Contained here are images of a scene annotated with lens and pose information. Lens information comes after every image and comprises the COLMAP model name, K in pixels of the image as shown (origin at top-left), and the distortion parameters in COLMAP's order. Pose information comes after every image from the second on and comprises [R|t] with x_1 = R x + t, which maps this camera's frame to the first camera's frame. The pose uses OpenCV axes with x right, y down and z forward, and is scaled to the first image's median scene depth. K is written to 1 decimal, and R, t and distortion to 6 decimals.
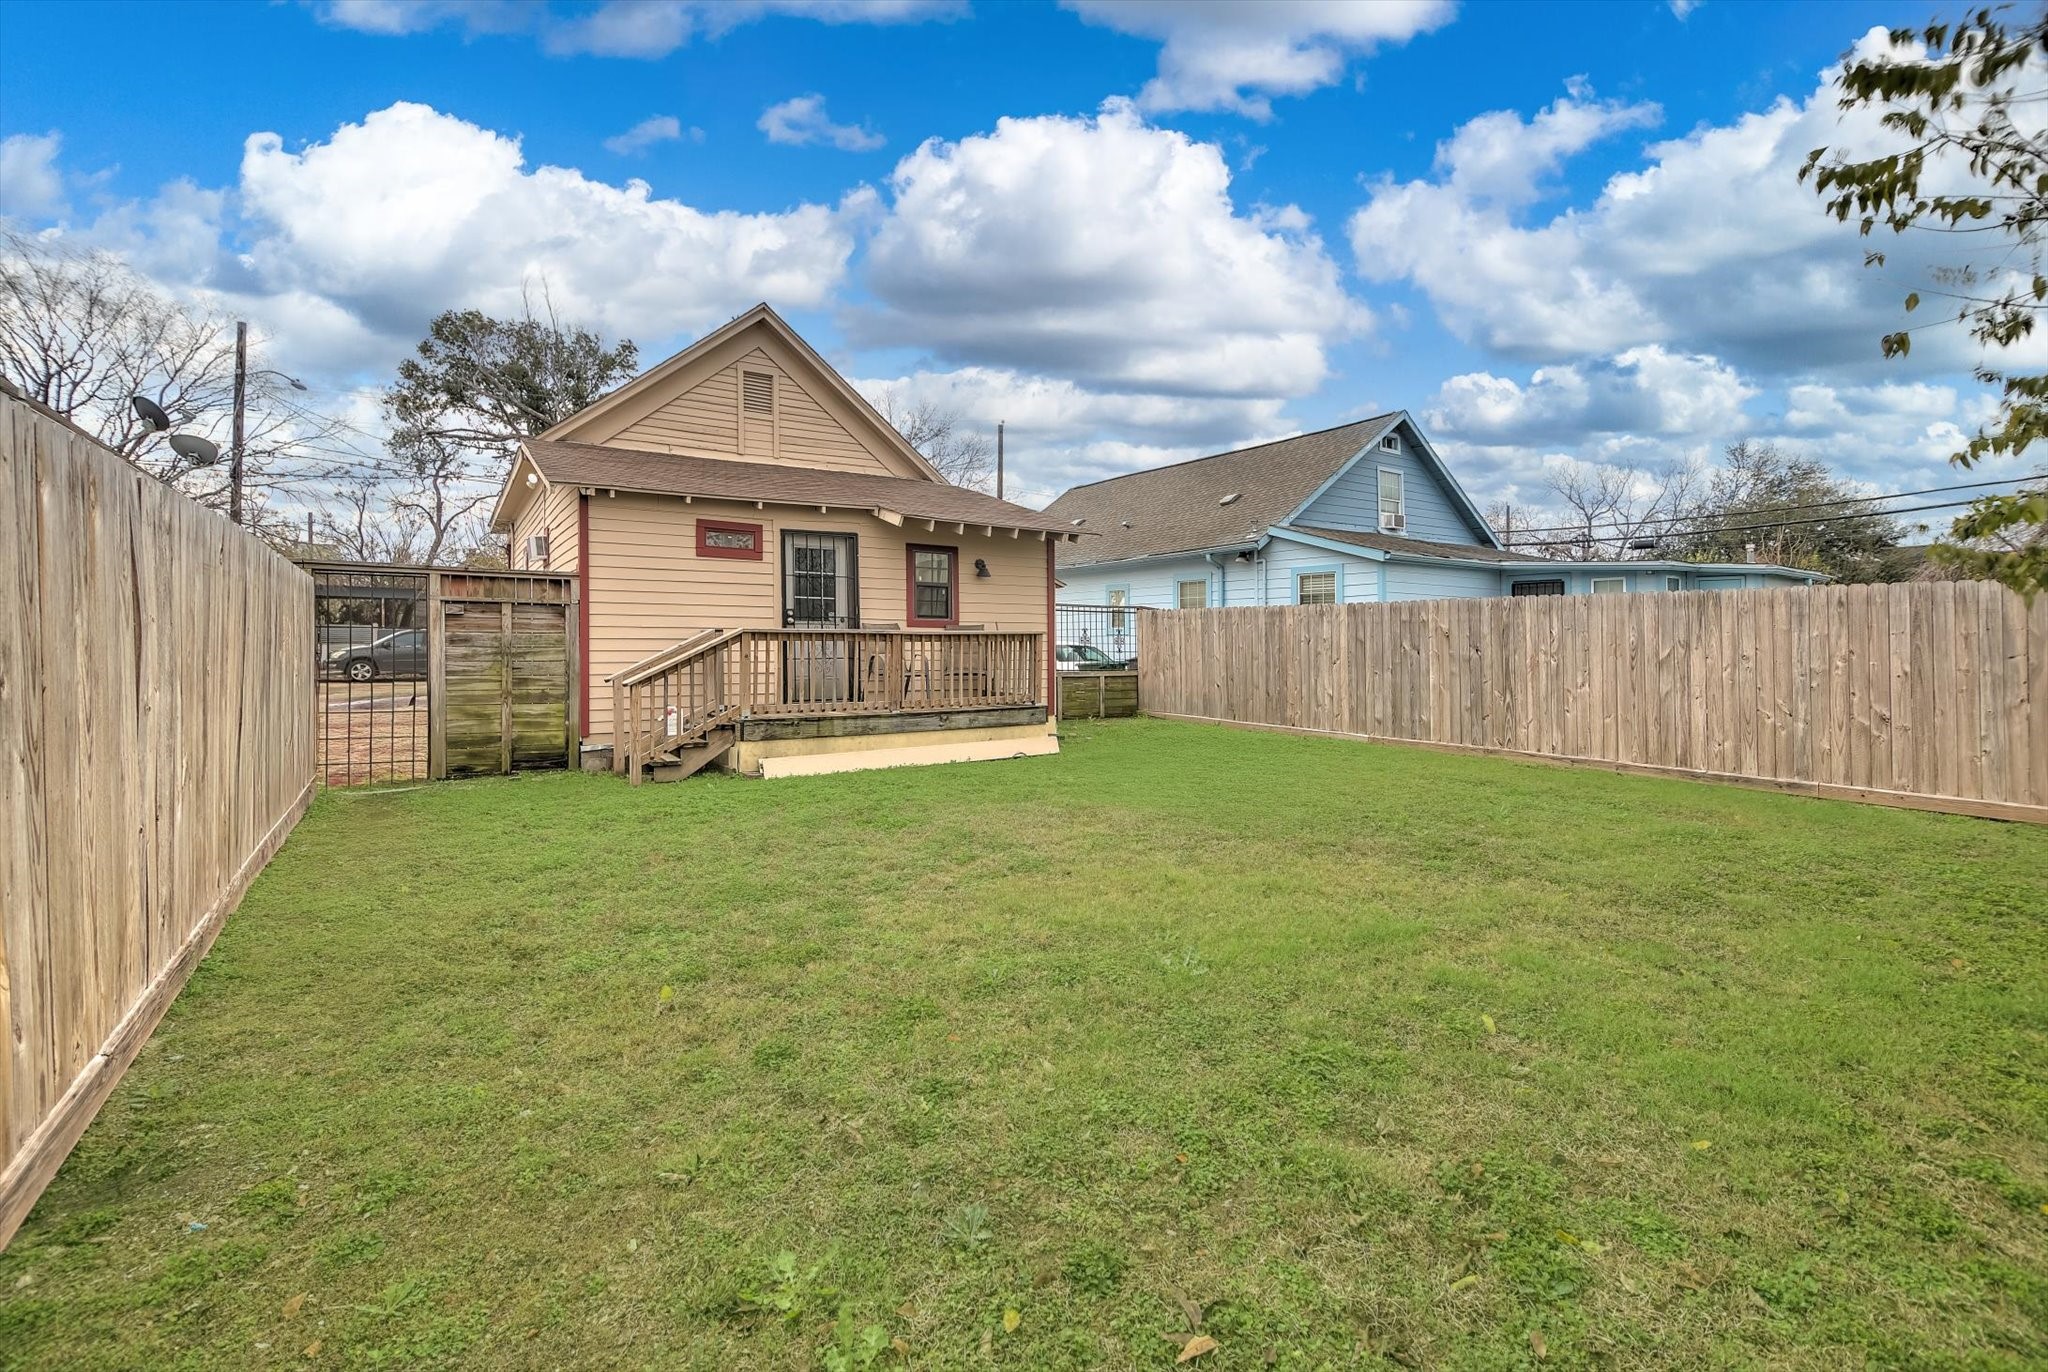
lens RADIAL K [[973.2, 0, 1024.6], [0, 973.2, 645.1], [0, 0, 1]] dist [-0.000732, -0.000003]
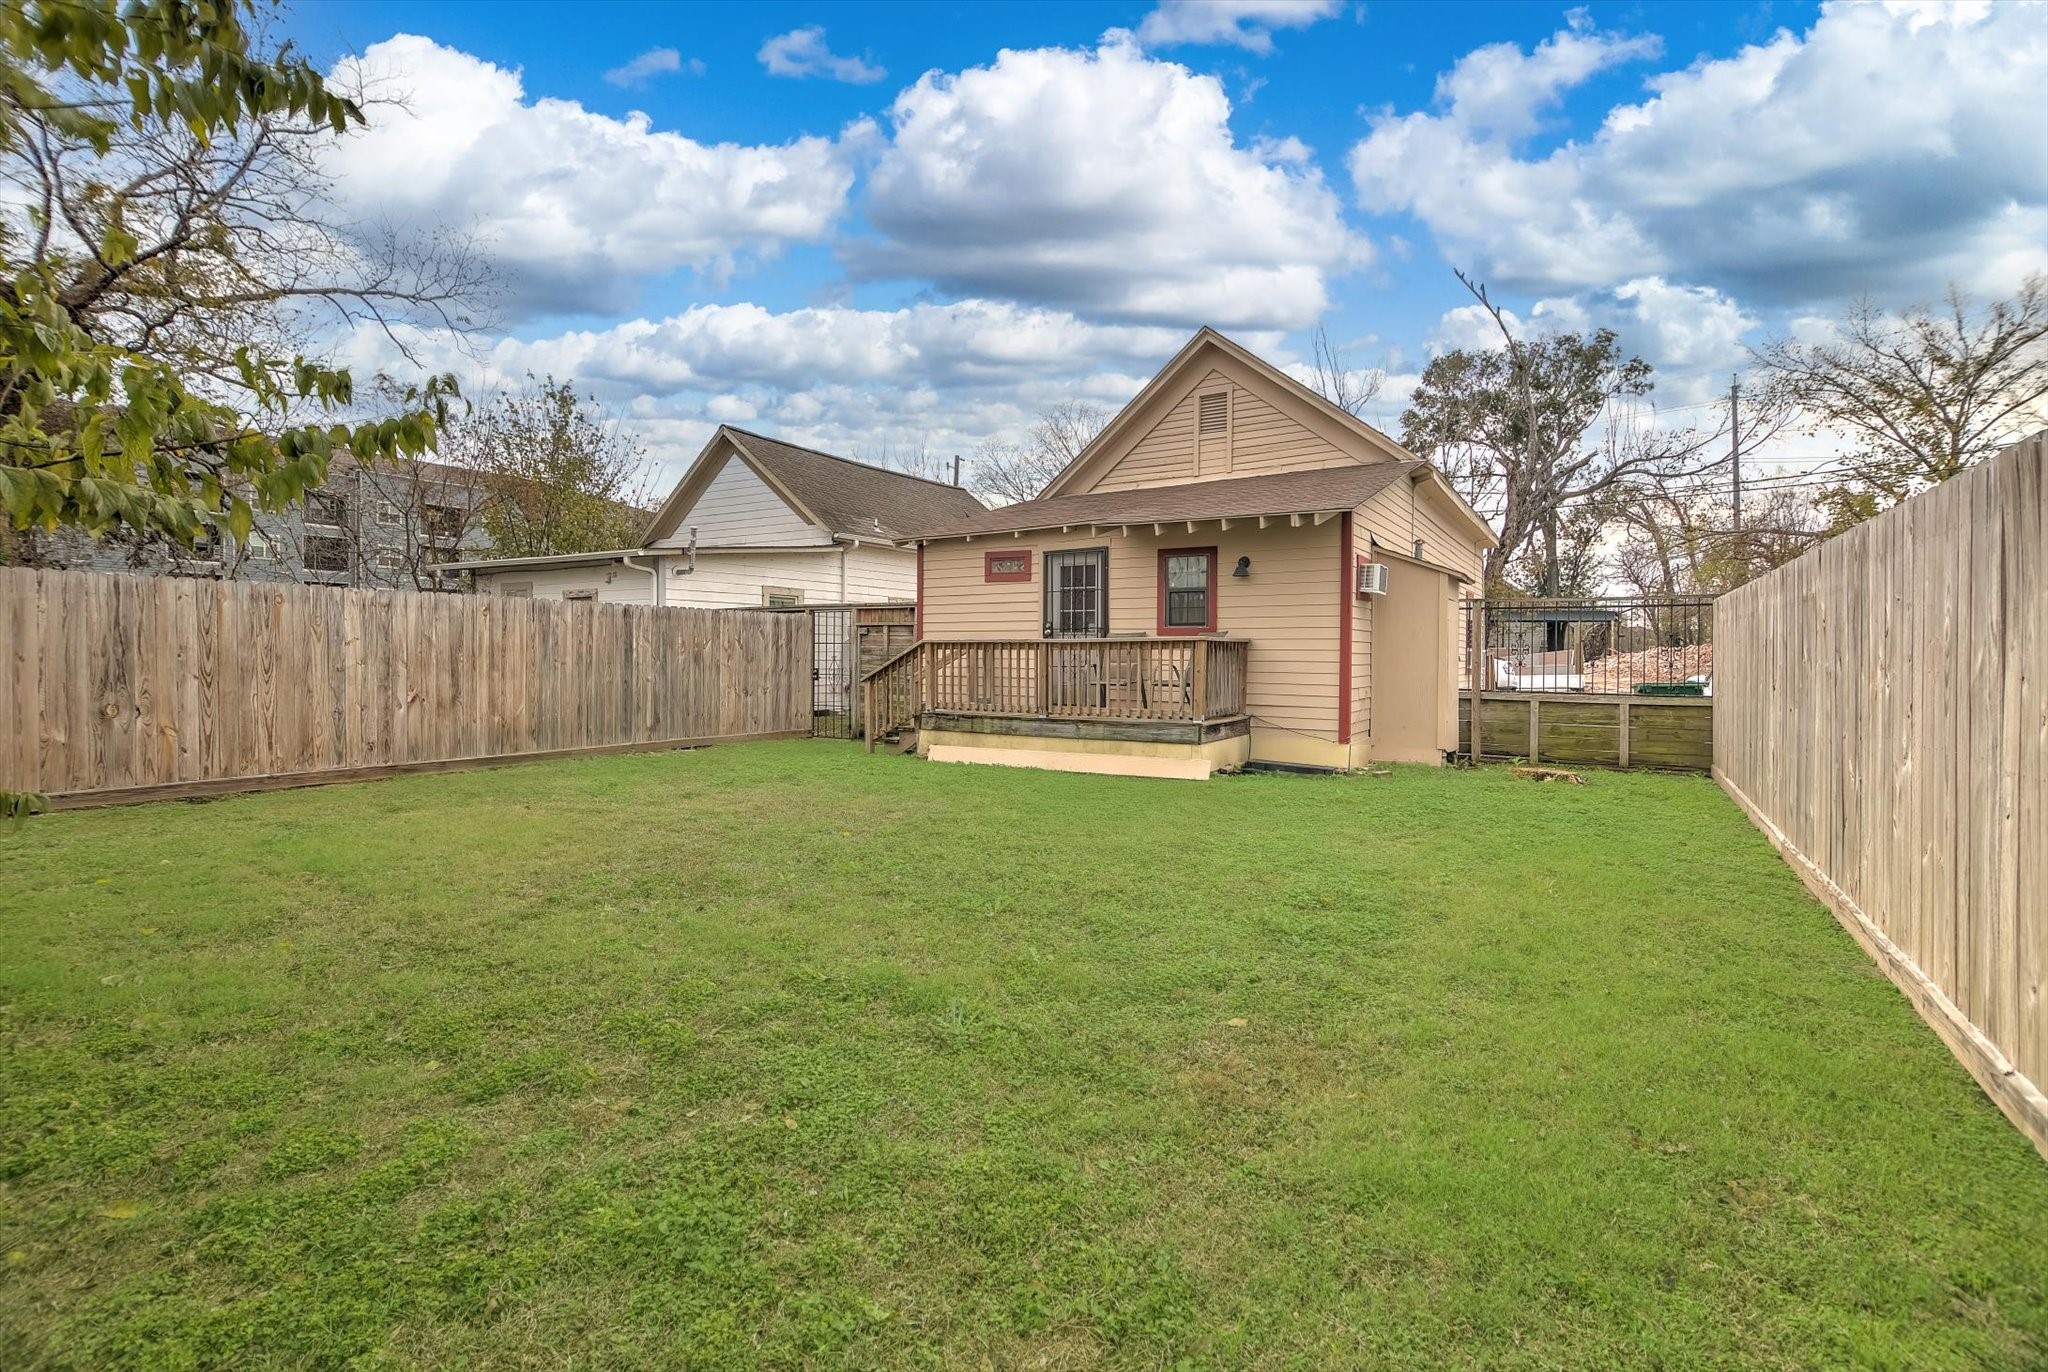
lens RADIAL K [[906.8, 0, 1021.6], [0, 906.8, 675.6], [0, 0, 1]] dist [0.001505, 0.000218]
pose [[0.389475, 0.020711, -0.920804, 0.699434], [-0.001900, 0.999763, 0.021684, 0.002511], [0.921035, -0.006696, 0.389422, 0.545488]]
